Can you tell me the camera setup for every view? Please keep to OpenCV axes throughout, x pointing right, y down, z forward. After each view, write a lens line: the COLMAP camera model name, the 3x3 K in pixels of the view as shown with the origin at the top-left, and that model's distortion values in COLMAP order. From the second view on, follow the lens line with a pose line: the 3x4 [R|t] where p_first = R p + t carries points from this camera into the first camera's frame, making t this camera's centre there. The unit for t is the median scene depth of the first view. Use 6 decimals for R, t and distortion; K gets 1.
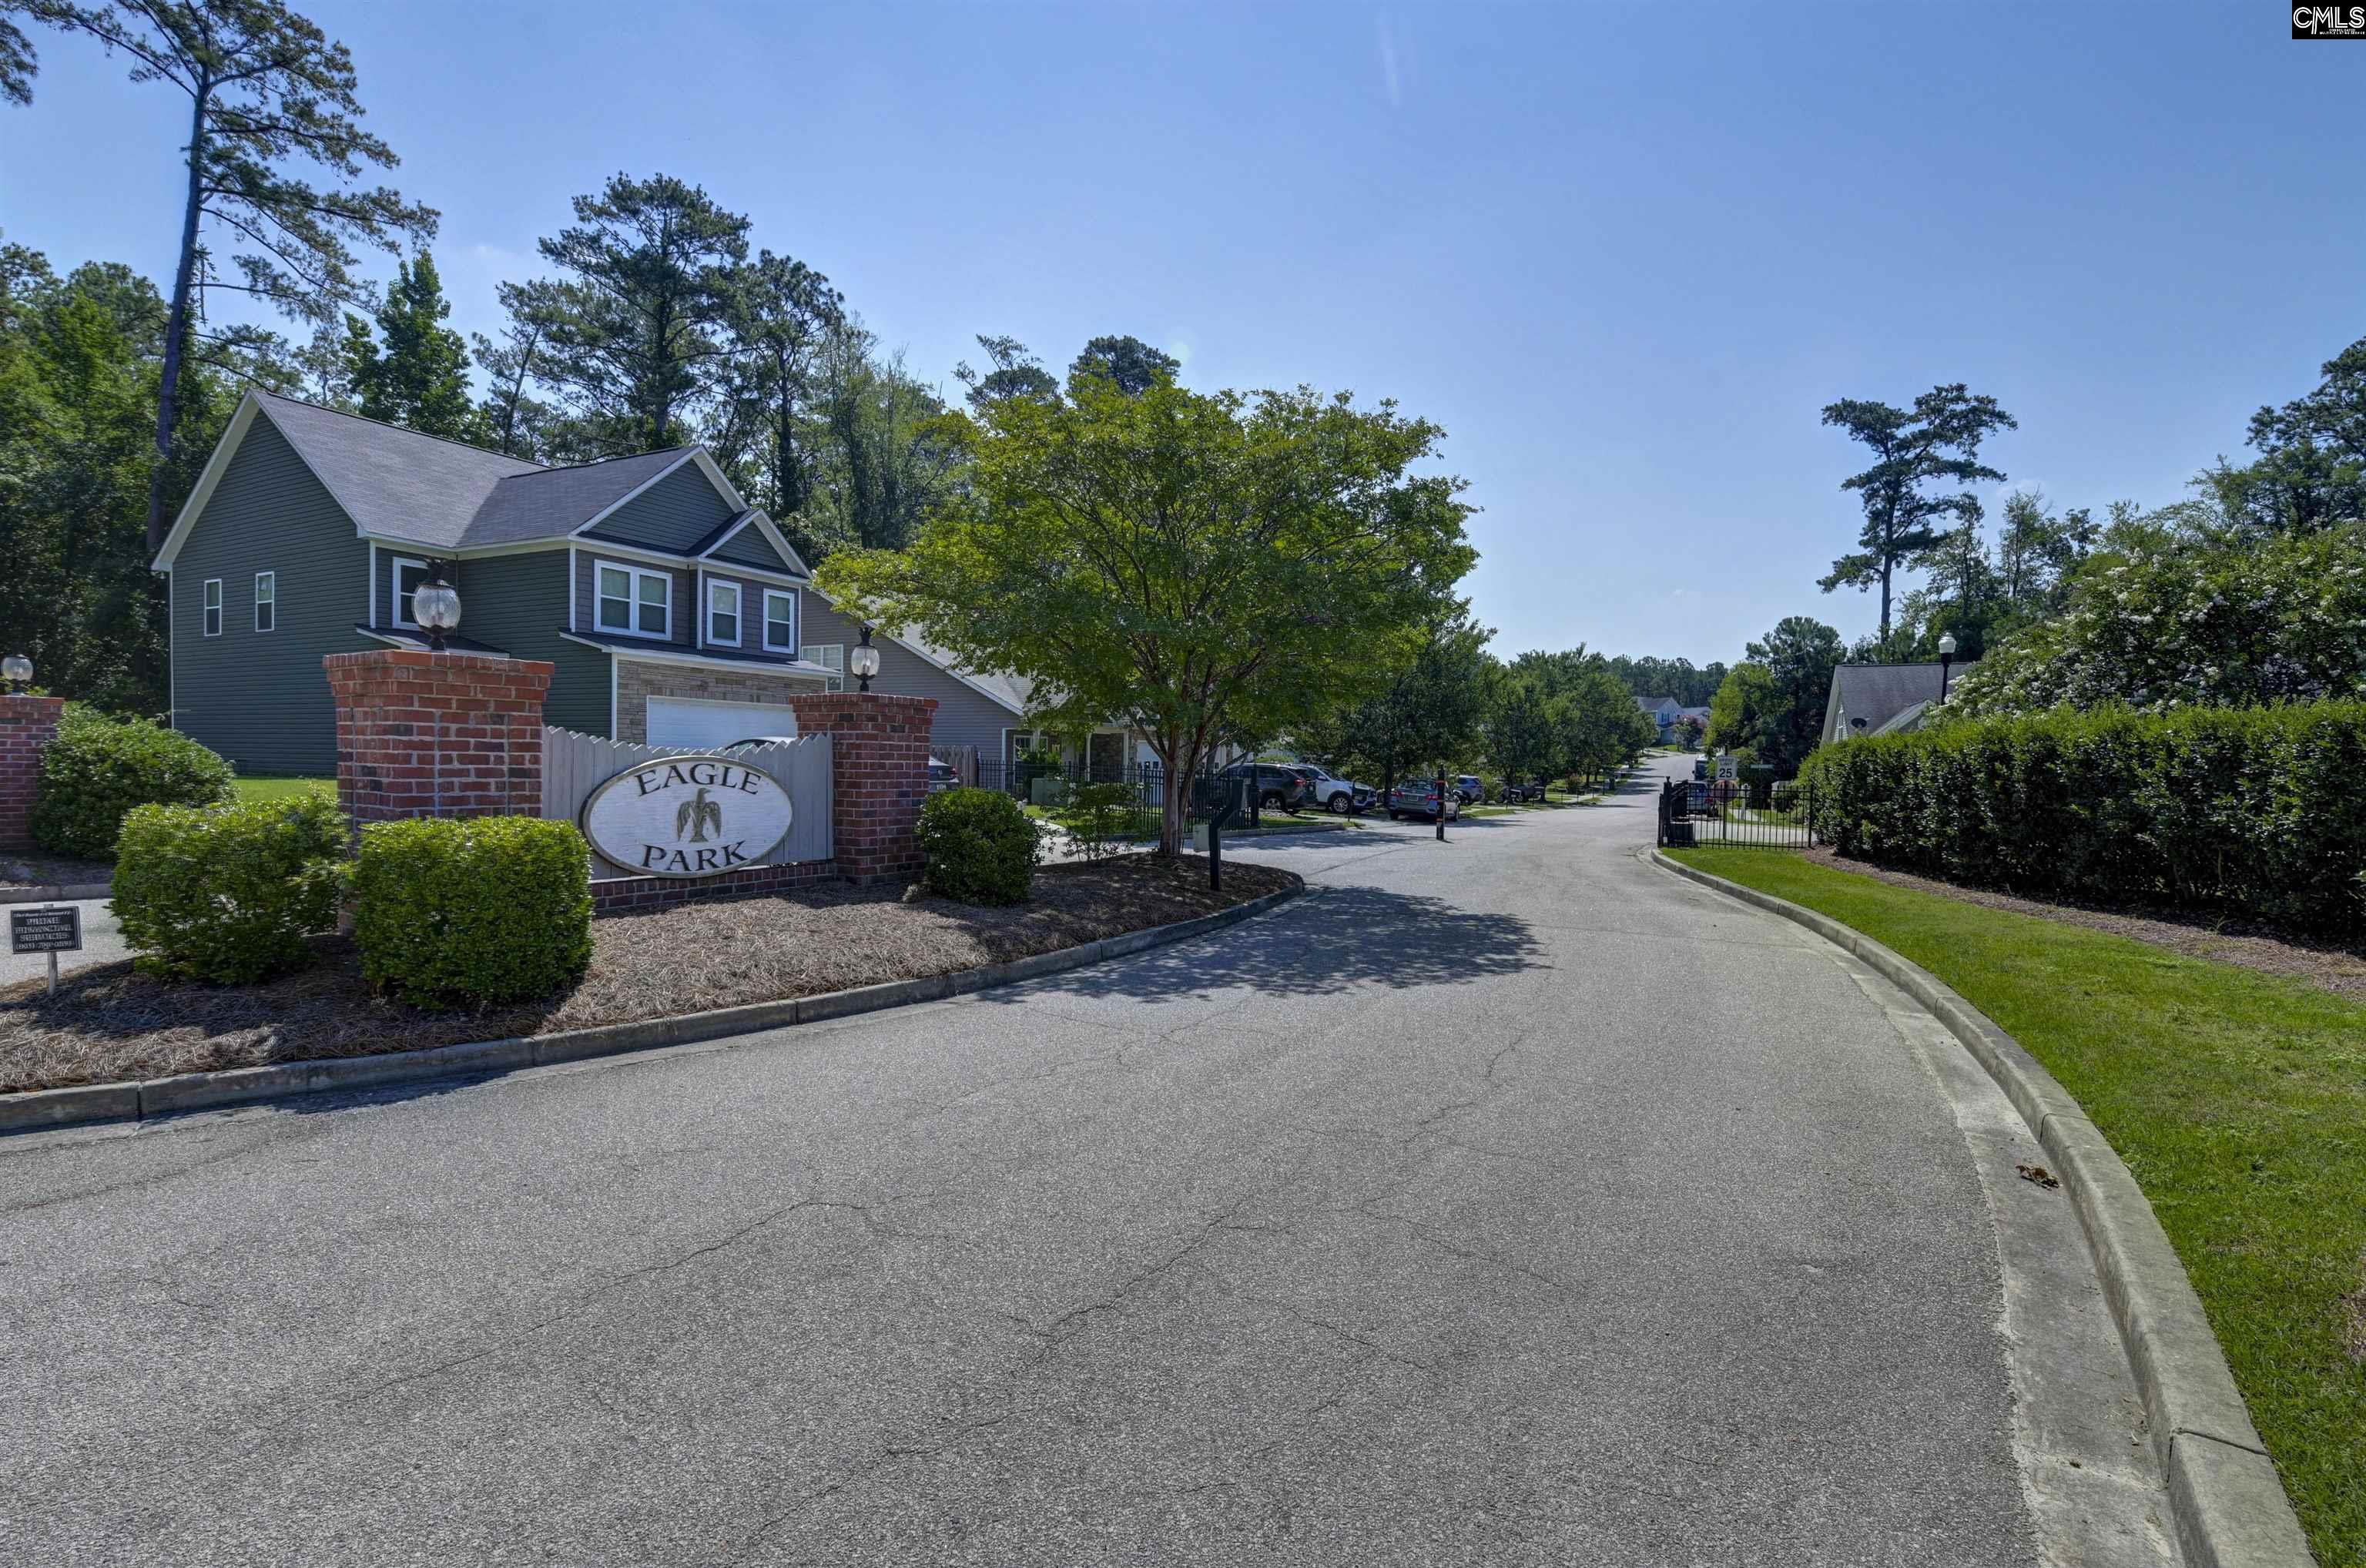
lens RADIAL K [[1043.7, 0, 1183.1], [0, 1043.7, 773.4], [0, 0, 1]] dist [-0.016825, -0.000605]
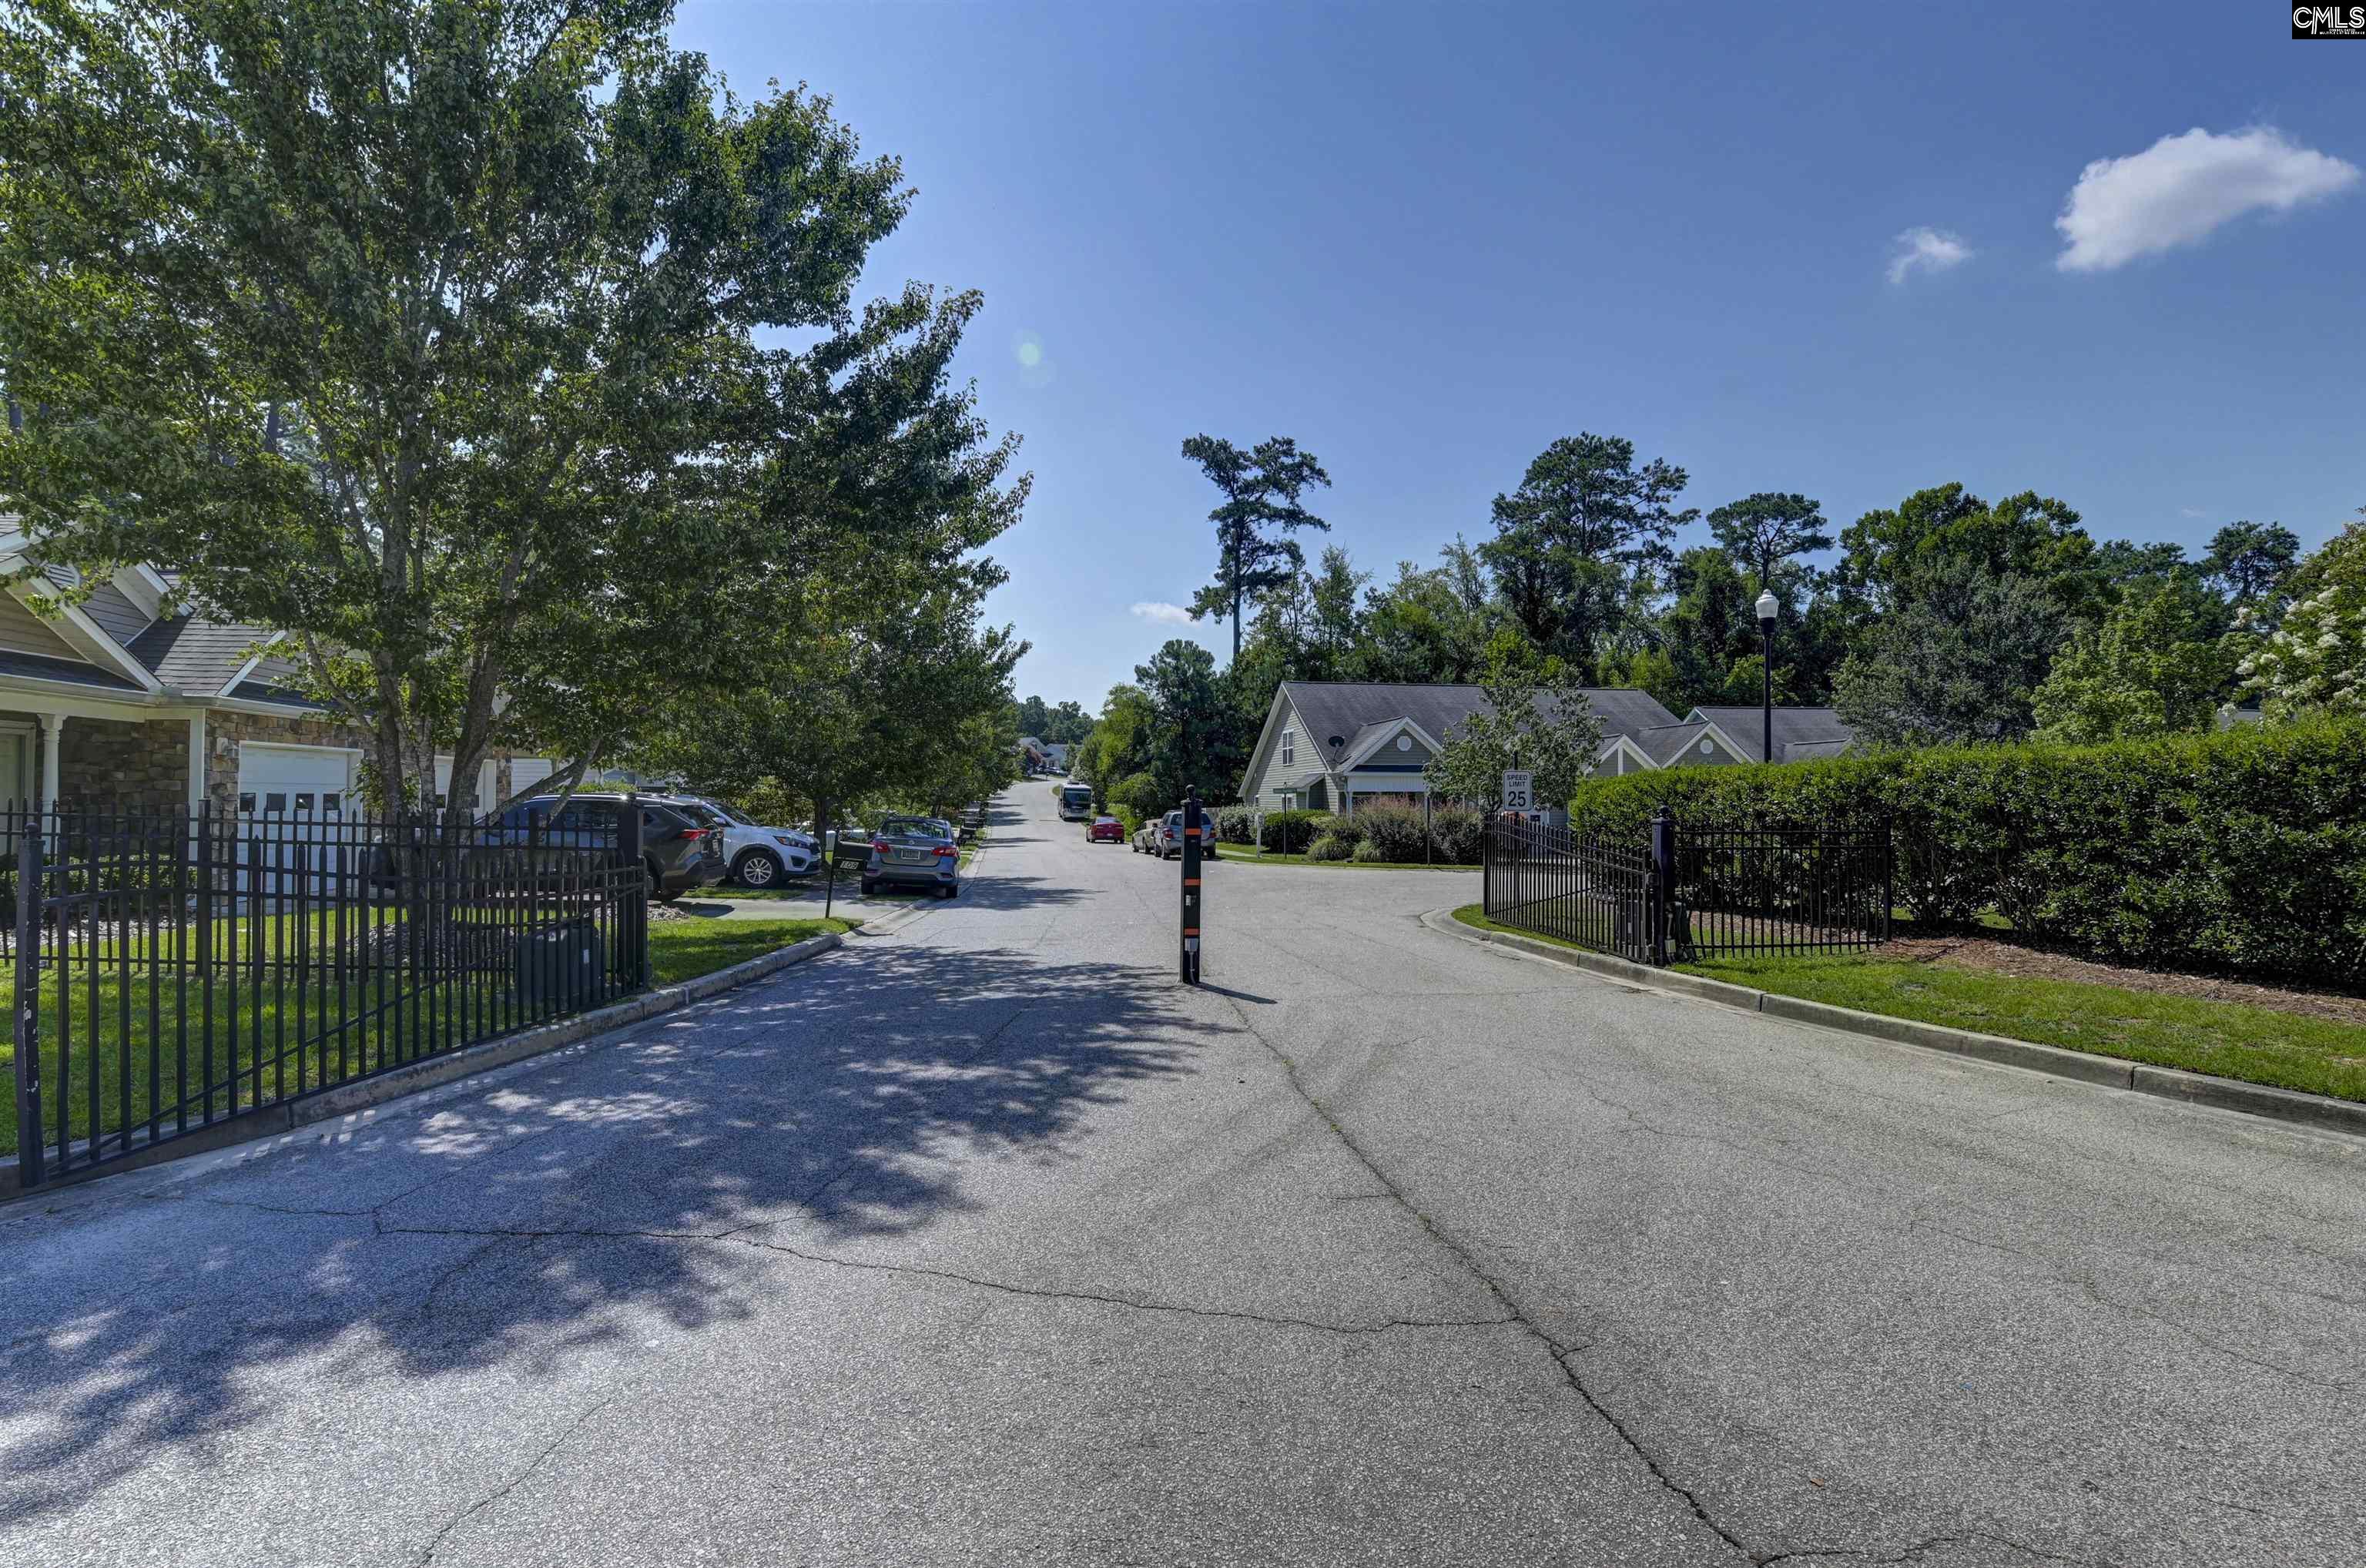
lens RADIAL K [[1043.7, 0, 1179.4], [0, 1043.7, 788.4], [0, 0, 1]] dist [-0.016825, -0.000605]
pose [[0.803458, -0.010758, 0.595264, 0.003372], [0.020636, 0.999739, -0.009786, -0.001058], [-0.595003, 0.020146, 0.803471, 0.193598]]
